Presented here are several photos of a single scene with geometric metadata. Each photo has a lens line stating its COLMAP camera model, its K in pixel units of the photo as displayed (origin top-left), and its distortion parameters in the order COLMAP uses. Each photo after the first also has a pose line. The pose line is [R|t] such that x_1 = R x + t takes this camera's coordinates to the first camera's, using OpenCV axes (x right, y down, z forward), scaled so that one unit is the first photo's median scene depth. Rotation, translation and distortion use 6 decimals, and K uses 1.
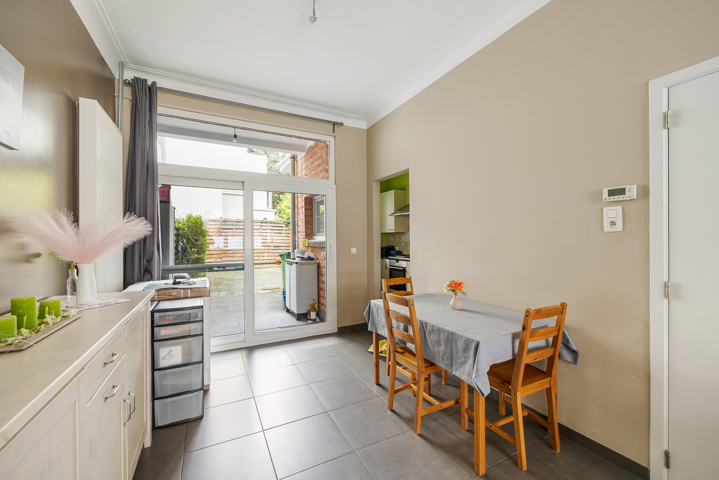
lens RADIAL K [[290.4, 0, 358.2], [0, 290.4, 238.6], [0, 0, 1]] dist [-0.000401, 0.000061]
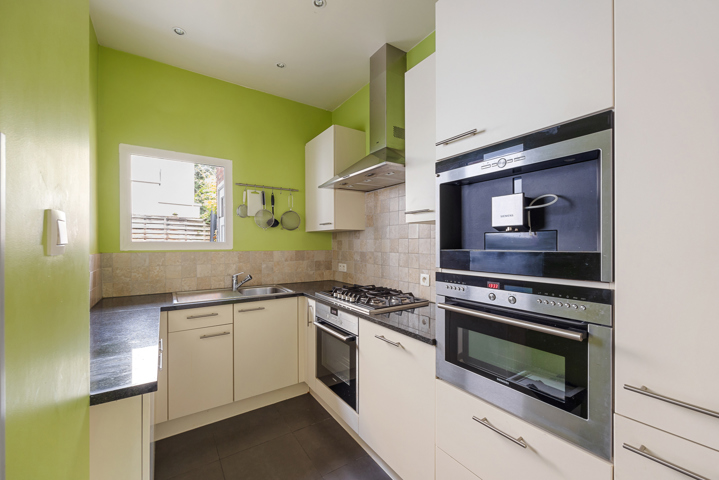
lens RADIAL K [[290.4, 0, 361.1], [0, 290.4, 243.9], [0, 0, 1]] dist [-0.000401, 0.000061]
pose [[0.993728, 0.003363, 0.111775, 0.110752], [-0.003753, 0.999988, 0.003272, -0.002905], [-0.111763, -0.003671, 0.993728, 0.571594]]
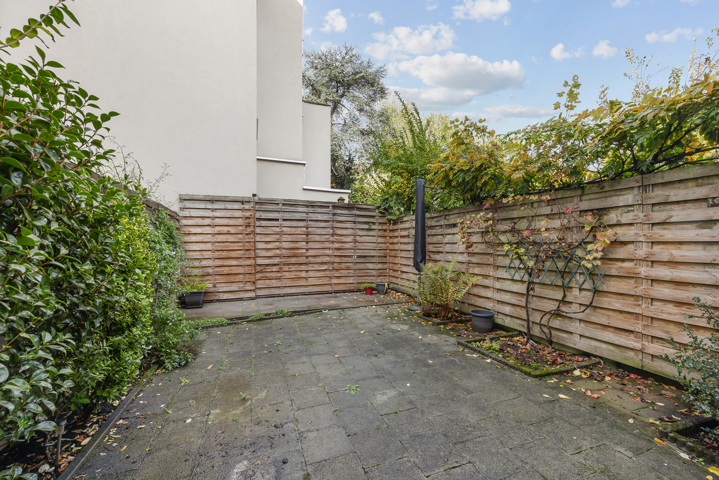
lens RADIAL K [[290.4, 0, 359.2], [0, 290.4, 242.5], [0, 0, 1]] dist [-0.000401, 0.000061]
pose [[0.993694, 0.003151, -0.112080, -0.535963], [-0.002378, 0.999972, 0.007033, -0.001327], [0.112099, -0.006723, 0.993674, 1.181117]]
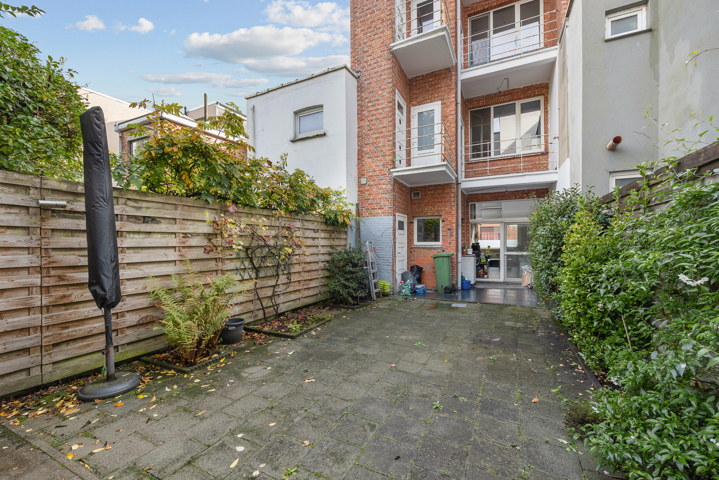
lens RADIAL K [[290.4, 0, 359.3], [0, 290.4, 243.8], [0, 0, 1]] dist [-0.000401, 0.000061]
pose [[-0.592471, 0.007821, 0.805554, -0.936013], [-0.003189, 0.999922, -0.012054, 0.003112], [-0.805585, -0.009710, -0.592400, 1.916453]]
